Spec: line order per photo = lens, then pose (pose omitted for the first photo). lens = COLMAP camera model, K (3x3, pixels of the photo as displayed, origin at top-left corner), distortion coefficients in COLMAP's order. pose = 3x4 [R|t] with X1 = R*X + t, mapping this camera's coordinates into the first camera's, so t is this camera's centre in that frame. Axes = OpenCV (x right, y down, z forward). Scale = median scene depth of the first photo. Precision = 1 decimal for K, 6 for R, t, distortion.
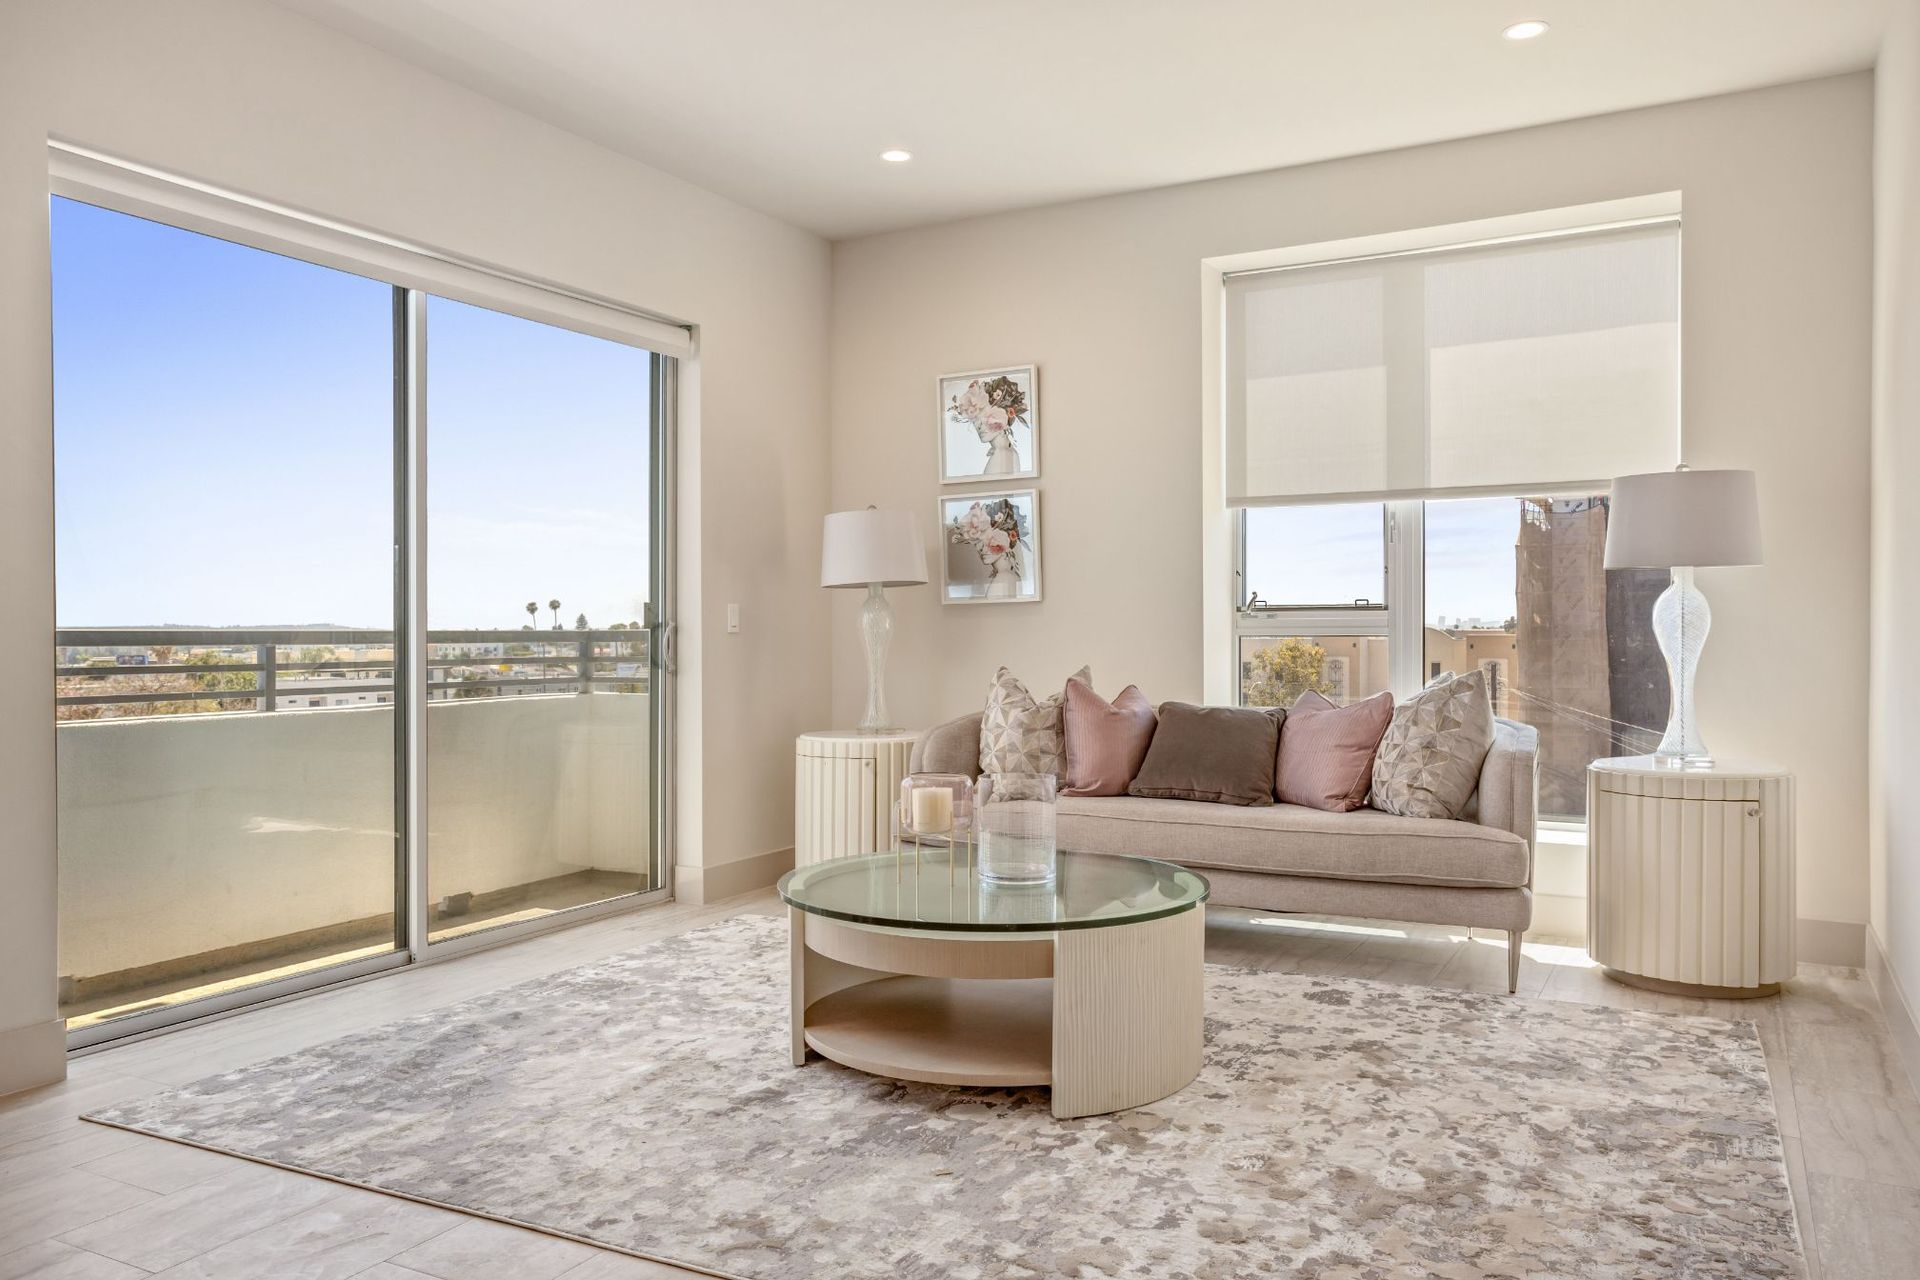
lens RADIAL K [[1427.4, 0, 954.7], [0, 1427.4, 634.5], [0, 0, 1]] dist [0.002324, 0.004749]
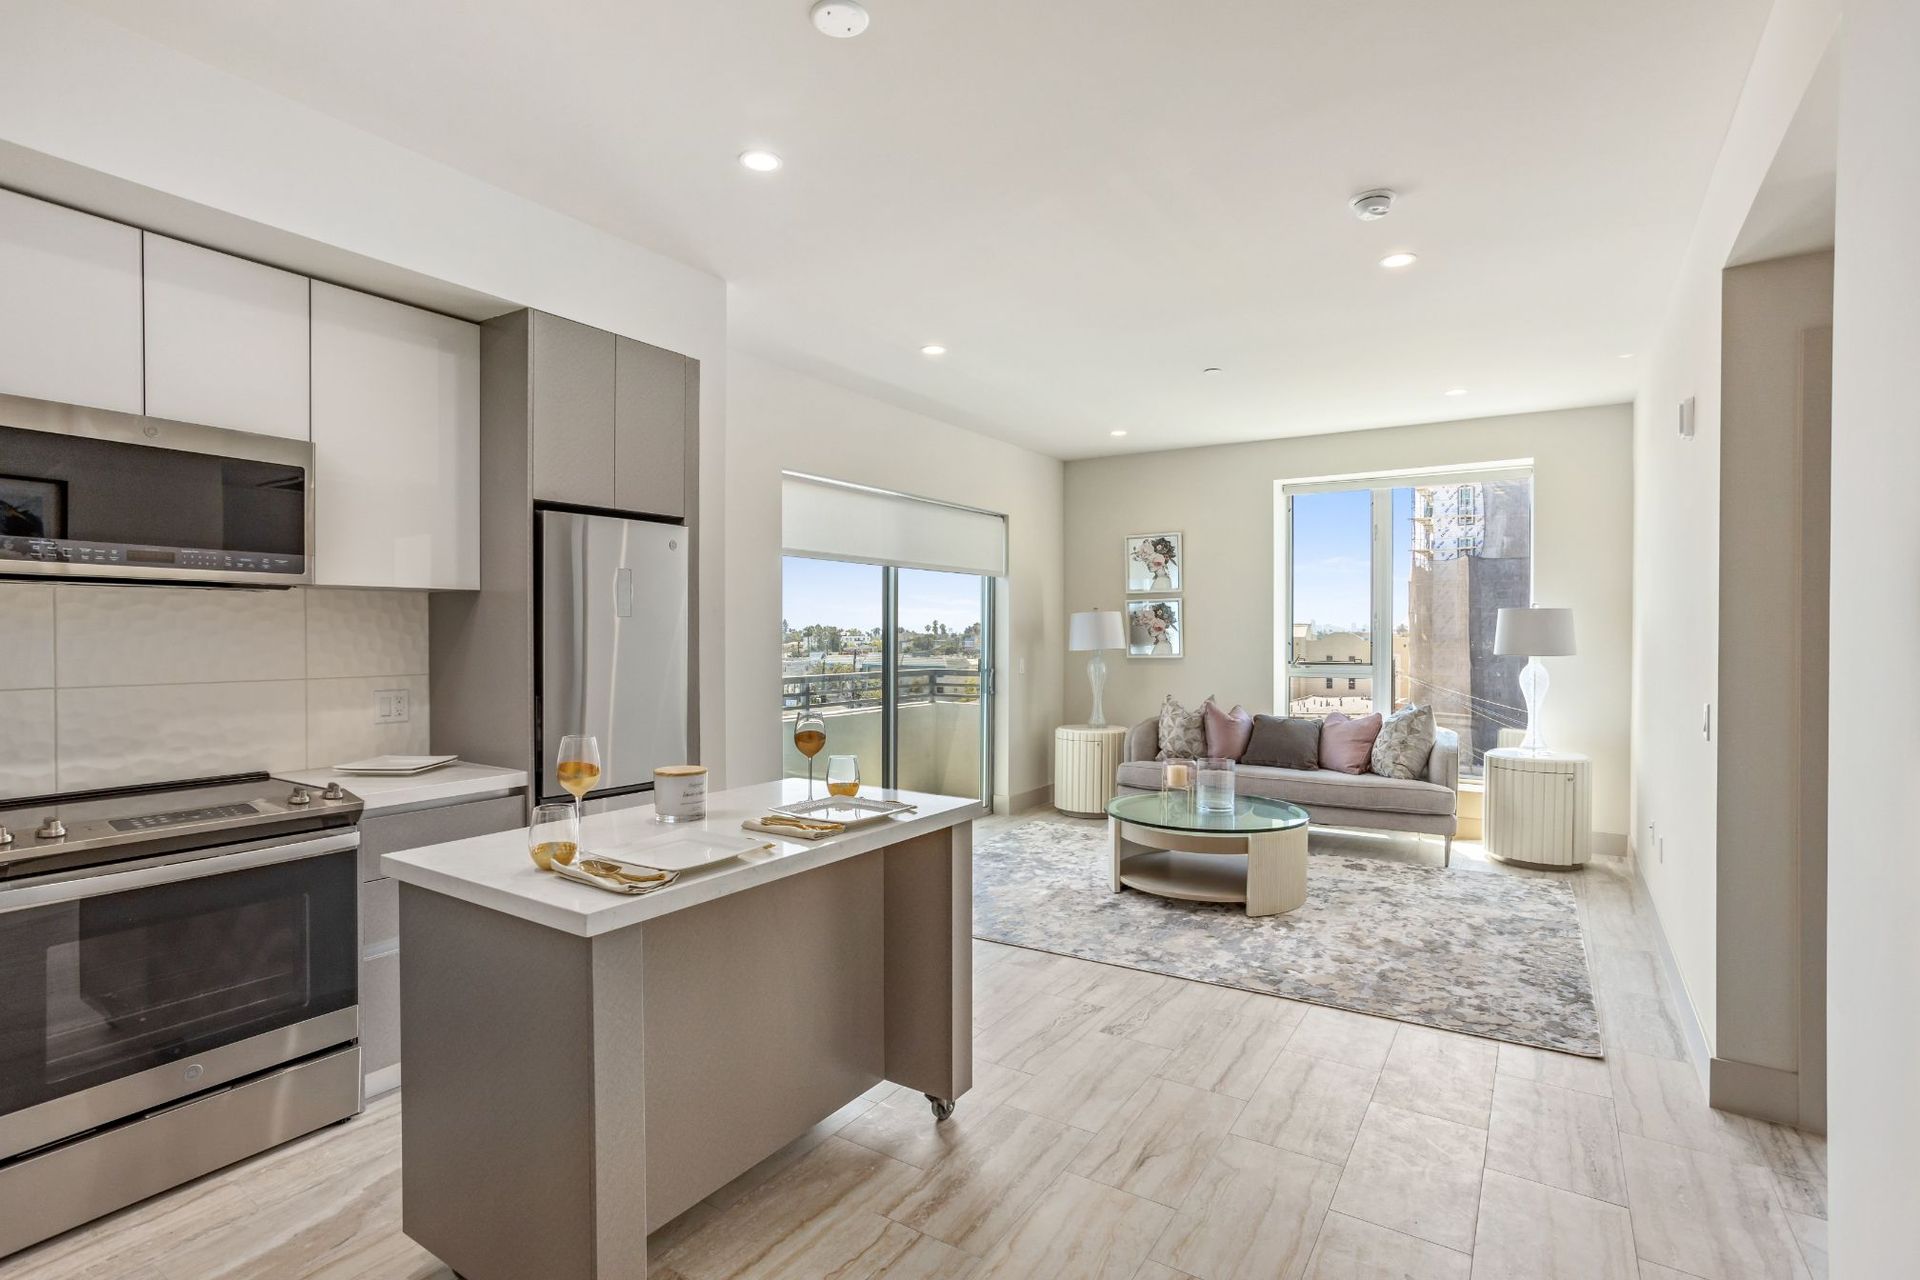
lens RADIAL K [[936.5, 0, 969.3], [0, 936.5, 635.8], [0, 0, 1]] dist [-0.016584, 0.000676]
pose [[0.998035, 0.004920, -0.062460, -0.206877], [-0.004835, 0.999987, 0.001507, -0.075204], [0.062466, -0.001202, 0.998046, -0.363091]]
